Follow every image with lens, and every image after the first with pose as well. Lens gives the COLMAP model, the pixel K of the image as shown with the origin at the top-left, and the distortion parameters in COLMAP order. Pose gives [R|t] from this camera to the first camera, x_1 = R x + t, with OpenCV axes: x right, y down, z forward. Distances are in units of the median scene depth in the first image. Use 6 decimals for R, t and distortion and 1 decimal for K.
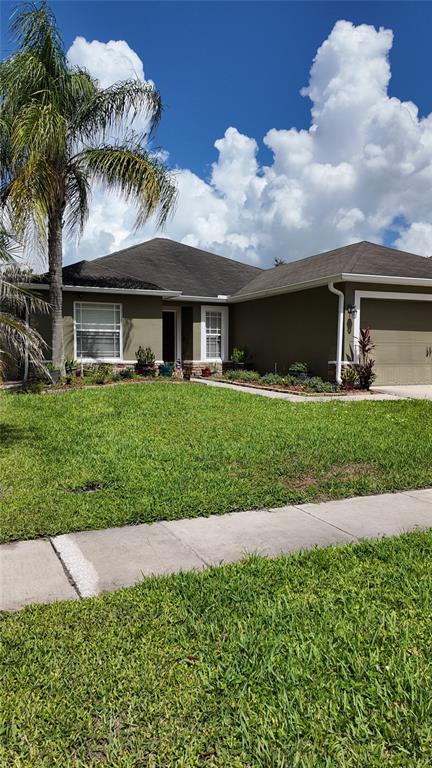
lens RADIAL K [[561.0, 0, 214.7], [0, 561.0, 379.1], [0, 0, 1]] dist [0.112886, -0.129501]
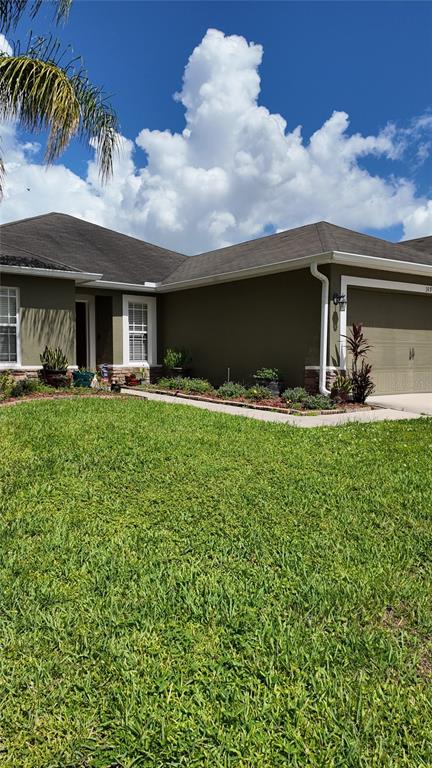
lens RADIAL K [[561.0, 0, 214.7], [0, 561.0, 379.1], [0, 0, 1]] dist [0.112886, -0.129501]
pose [[0.977823, -0.011311, 0.209129, -0.077363], [0.011378, 0.999935, 0.000880, -0.014853], [-0.209126, 0.001519, 0.977888, 0.244427]]
